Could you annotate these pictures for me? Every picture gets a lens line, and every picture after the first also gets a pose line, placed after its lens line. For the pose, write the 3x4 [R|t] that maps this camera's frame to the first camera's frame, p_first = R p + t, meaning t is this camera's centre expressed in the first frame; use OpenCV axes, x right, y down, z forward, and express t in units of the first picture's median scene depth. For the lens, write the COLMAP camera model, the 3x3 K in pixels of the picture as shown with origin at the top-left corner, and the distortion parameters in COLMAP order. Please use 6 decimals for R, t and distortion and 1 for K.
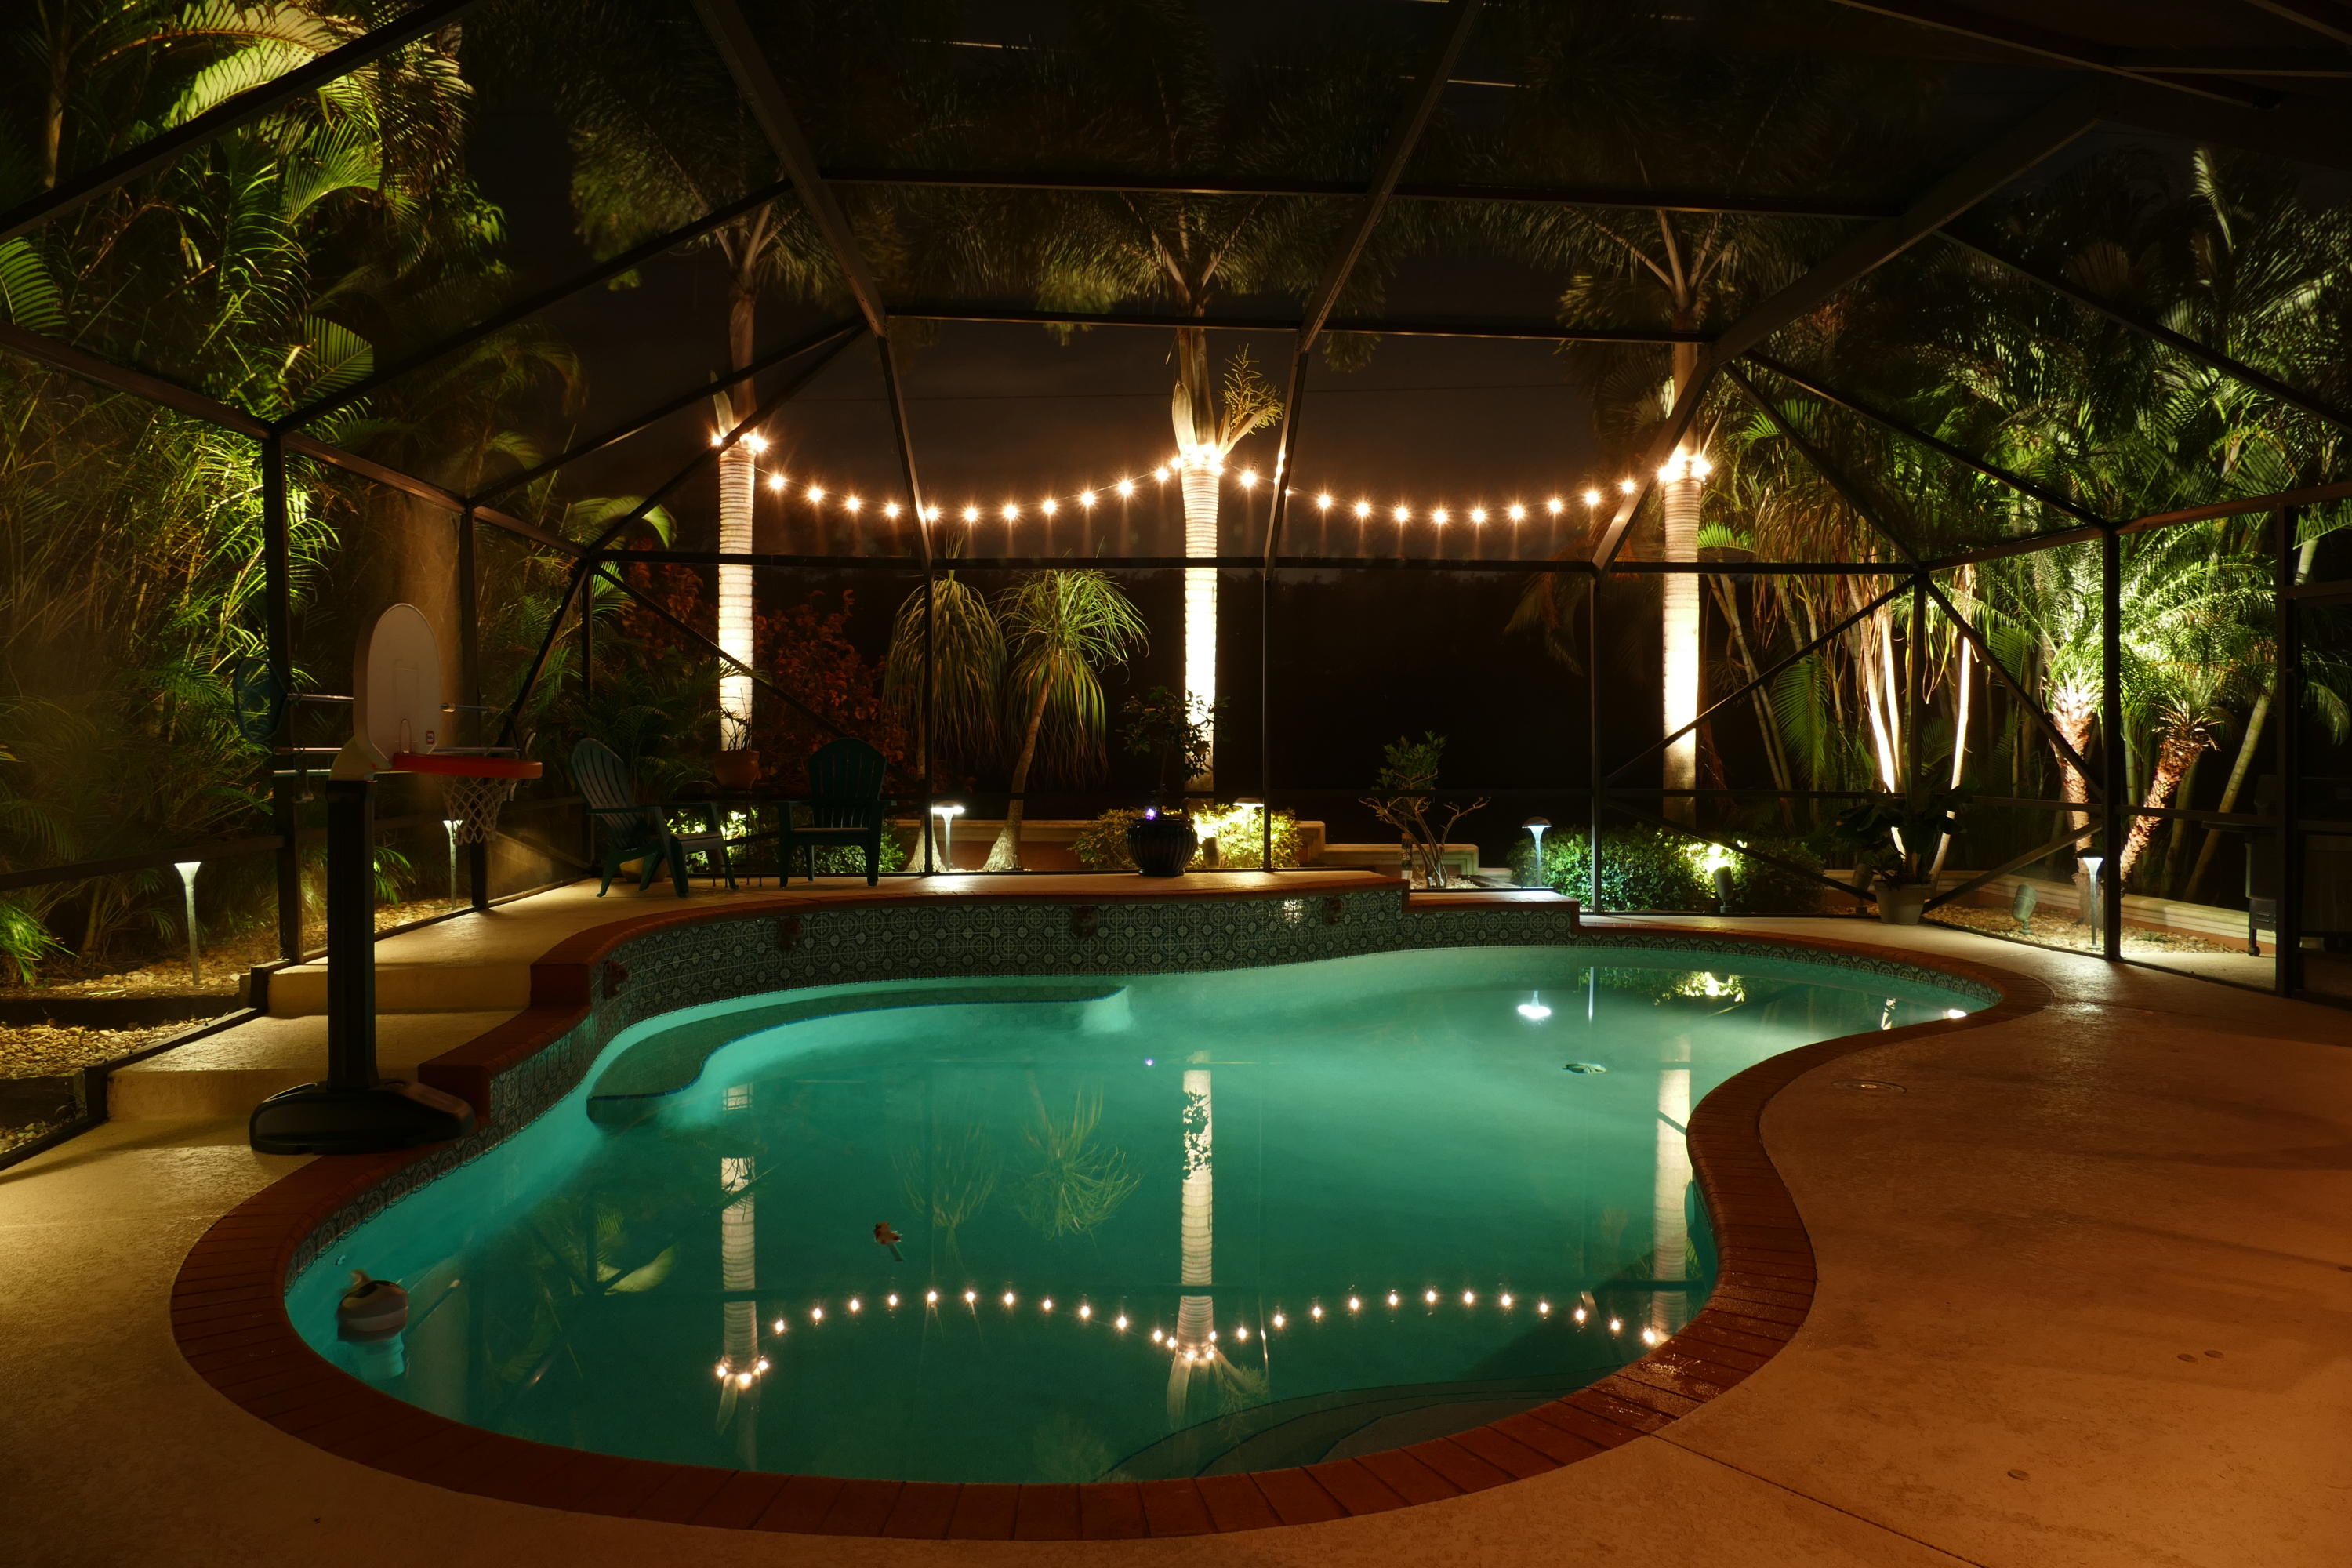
lens RADIAL K [[1660.4, 0, 1176.0], [0, 1660.4, 784.0], [0, 0, 1]] dist [-0.033090, 0.007815]
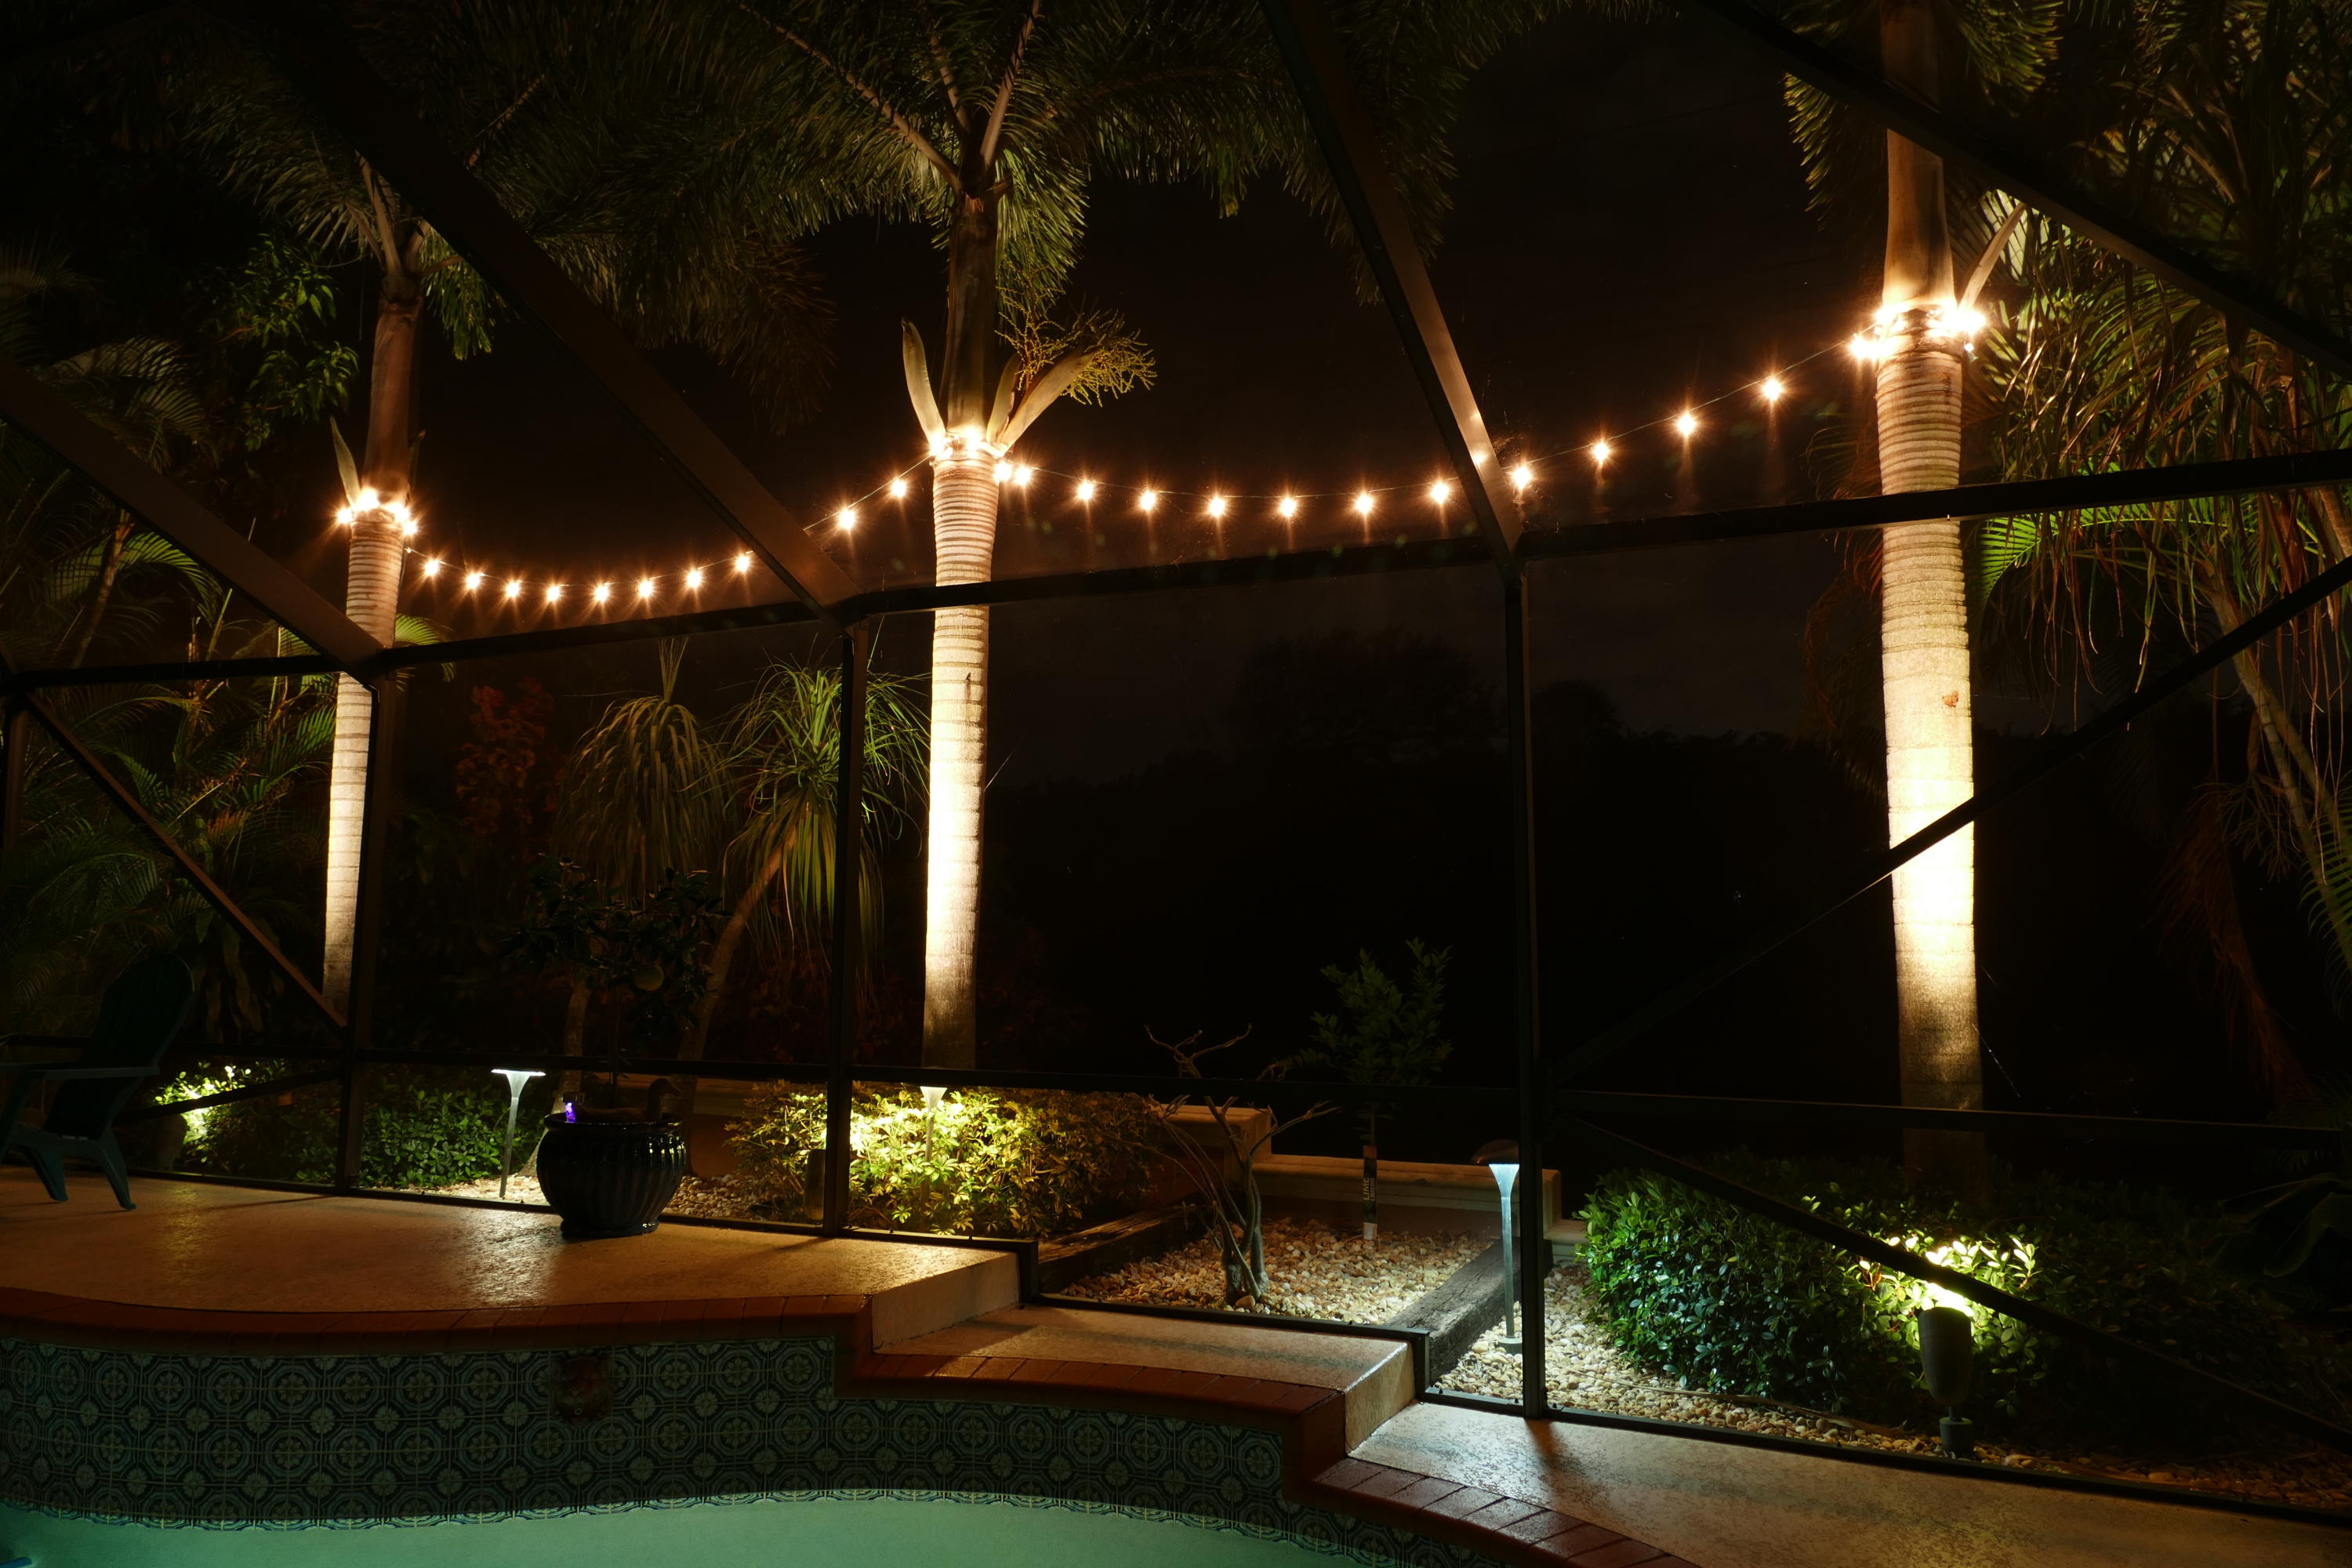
lens RADIAL K [[1651.4, 0, 1176.0], [0, 1651.4, 784.0], [0, 0, 1]] dist [-0.002078, -0.002578]
pose [[0.888236, -0.040691, -0.457581, 0.339265], [-0.013104, 0.993420, -0.113778, -0.022083], [0.459200, 0.107058, 0.881858, 0.561260]]
